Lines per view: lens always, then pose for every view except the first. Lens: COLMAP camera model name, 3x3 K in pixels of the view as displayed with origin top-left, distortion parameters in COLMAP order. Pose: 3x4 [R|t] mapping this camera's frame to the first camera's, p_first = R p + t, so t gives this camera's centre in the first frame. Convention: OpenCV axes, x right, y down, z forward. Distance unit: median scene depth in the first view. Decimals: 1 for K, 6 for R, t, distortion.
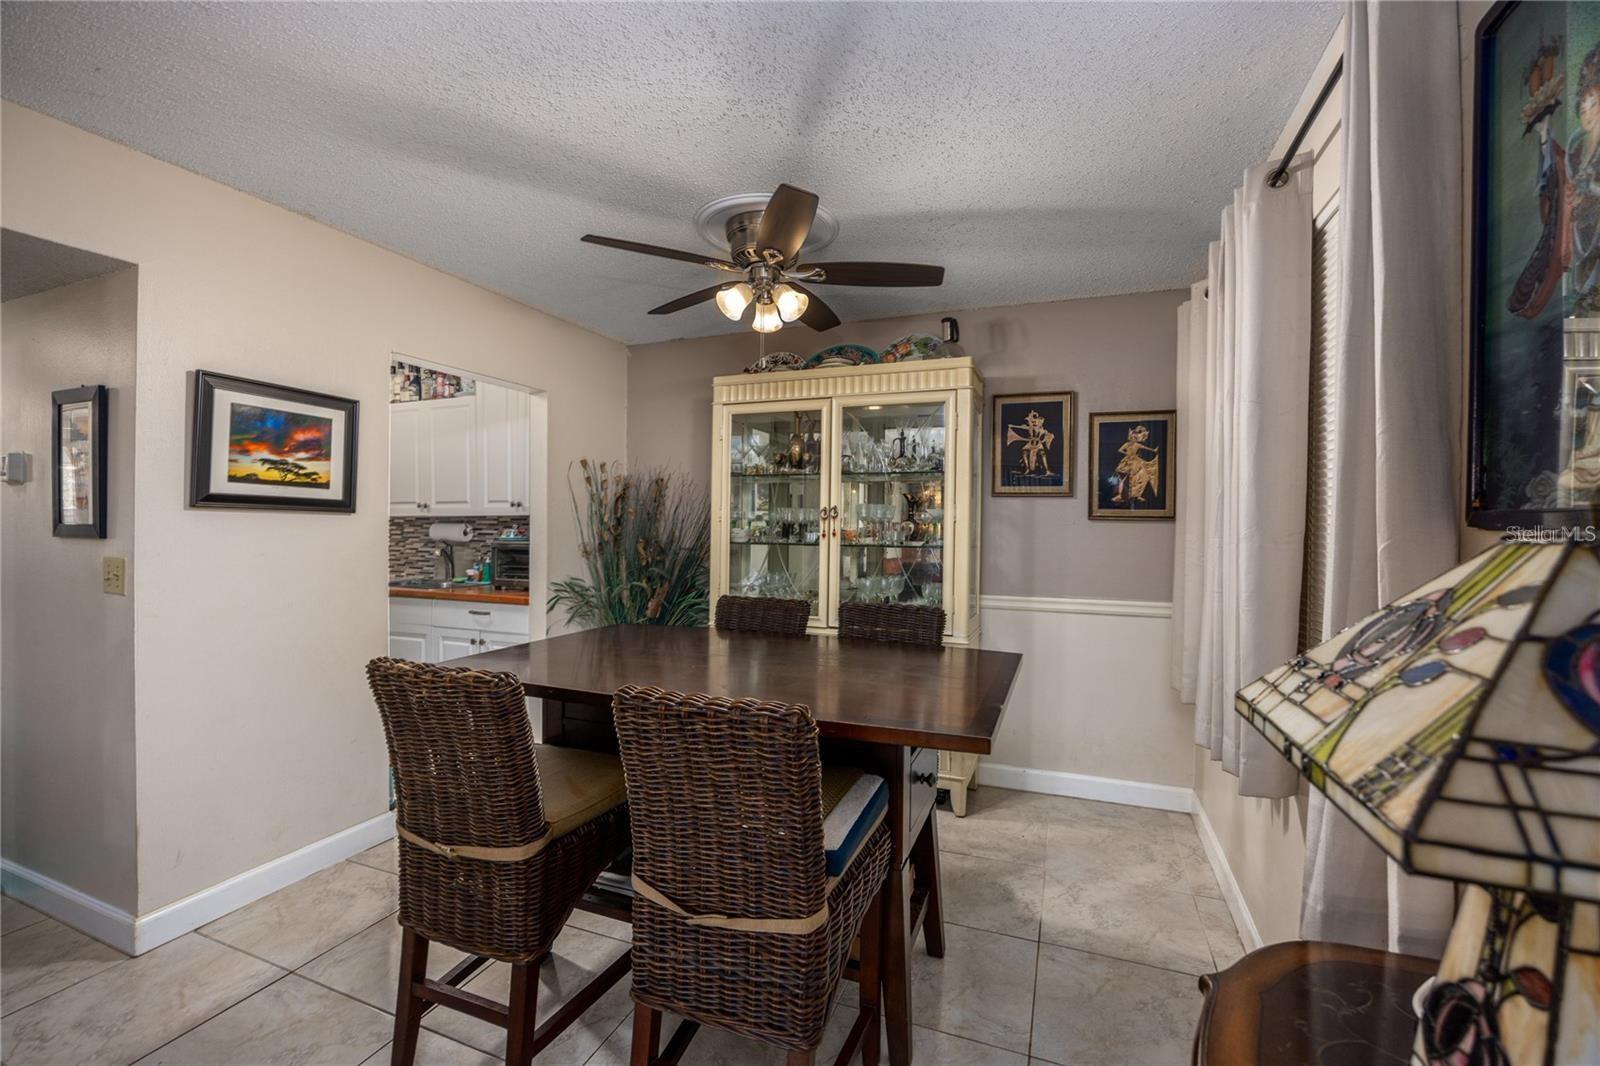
lens RADIAL K [[682.7, 0, 786.9], [0, 682.7, 526.3], [0, 0, 1]] dist [-0.003195, -0.000148]
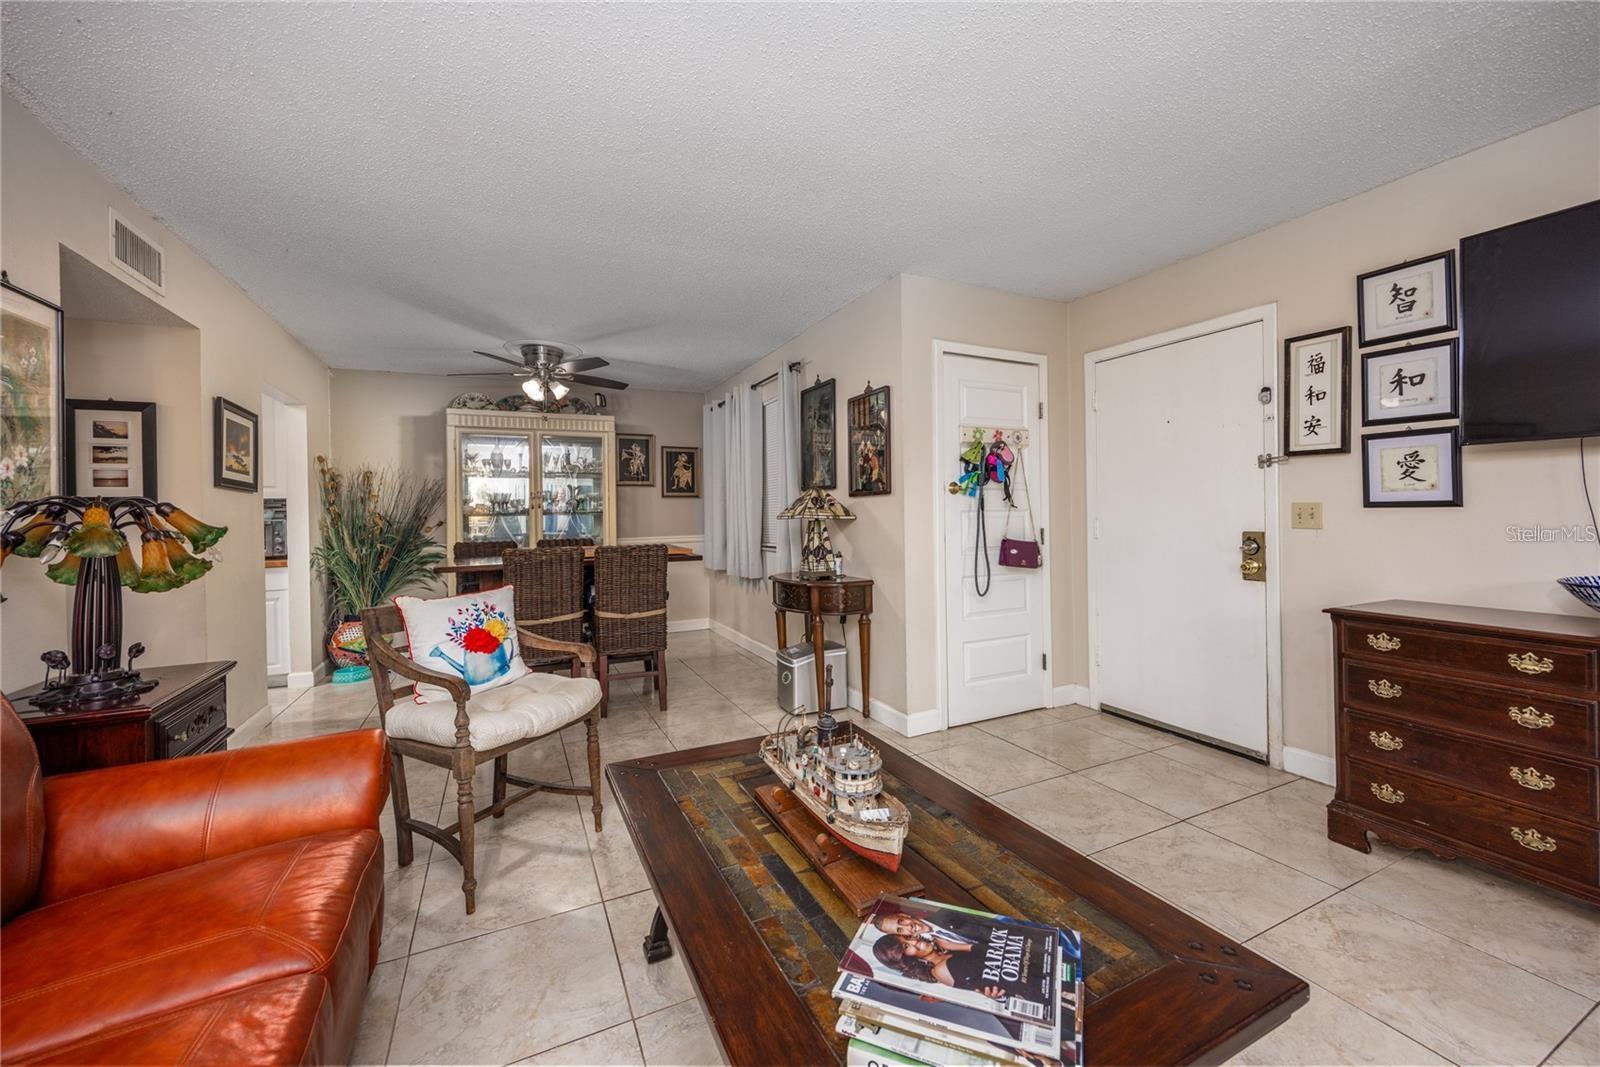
lens RADIAL K [[633.0, 0, 825.8], [0, 633.0, 513.3], [0, 0, 1]] dist [-0.006195, 0.000389]
pose [[0.657034, -0.022060, 0.753538, -0.677933], [0.027743, 0.999602, 0.005073, 0.041029], [-0.753350, 0.017572, 0.657385, -0.629093]]
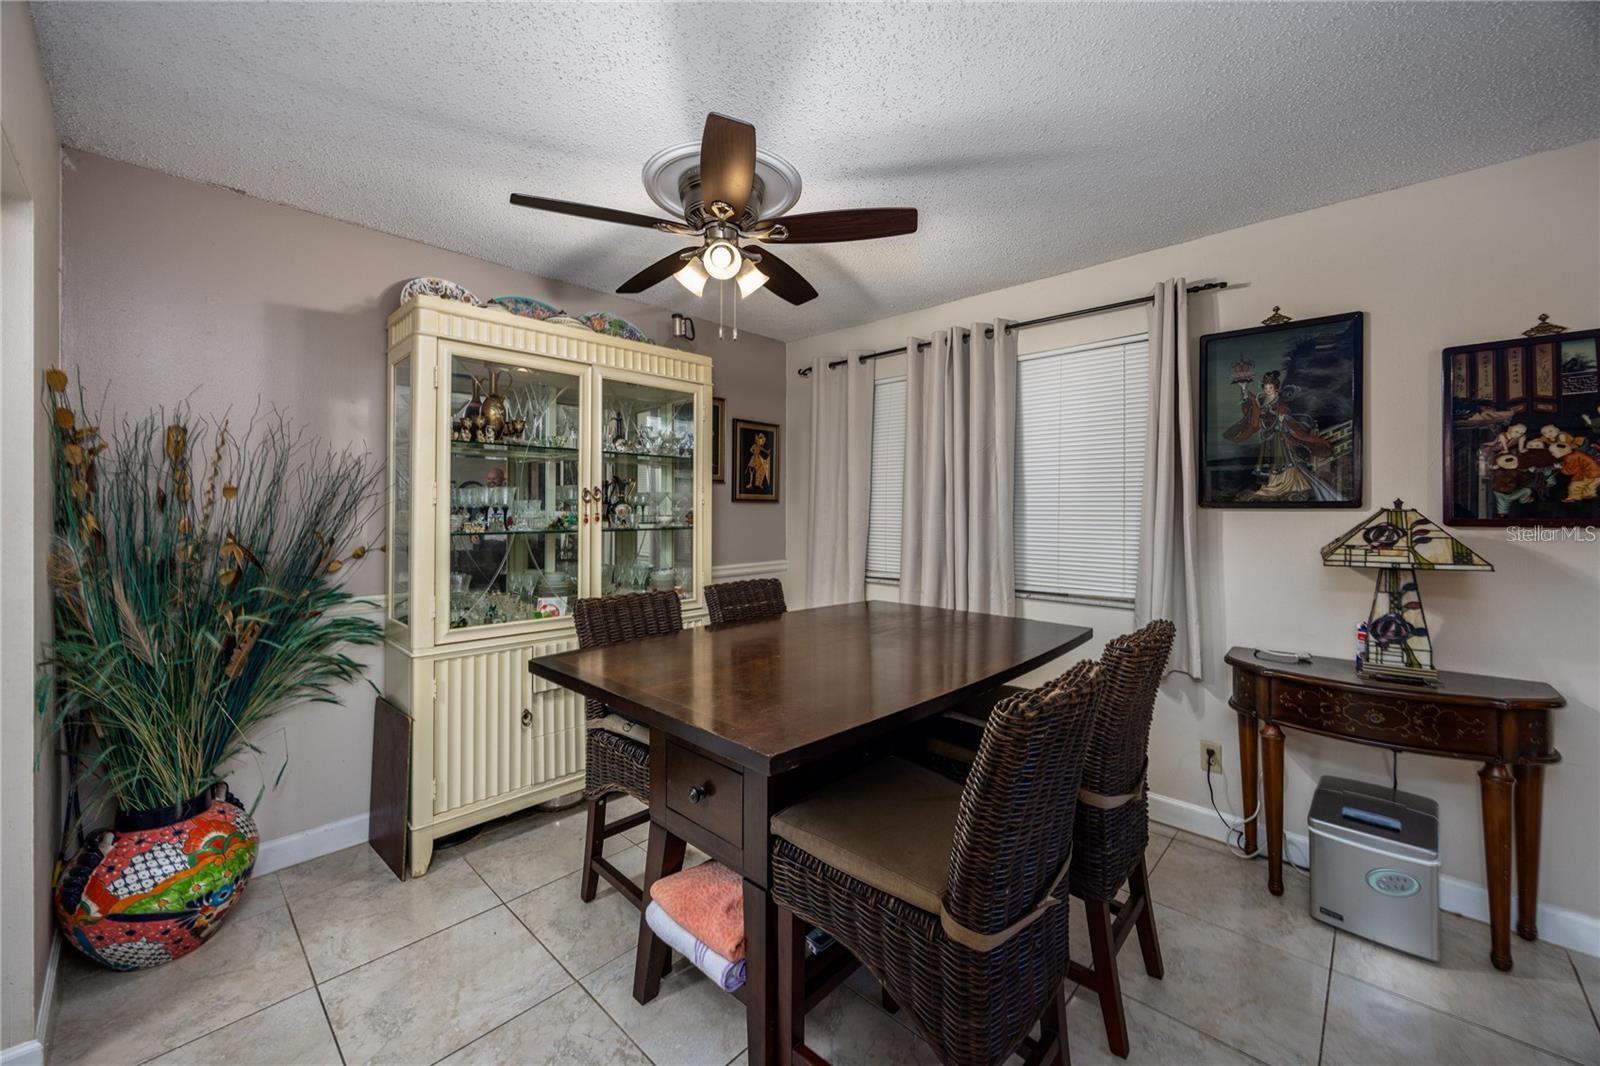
lens RADIAL K [[633.0, 0, 831.9], [0, 633.0, 510.1], [0, 0, 1]] dist [-0.006195, 0.000389]
pose [[0.363956, -0.010009, 0.931362, -0.589310], [0.004320, 0.999950, 0.009058, -0.005009], [-0.931406, 0.000727, 0.363981, 0.405441]]
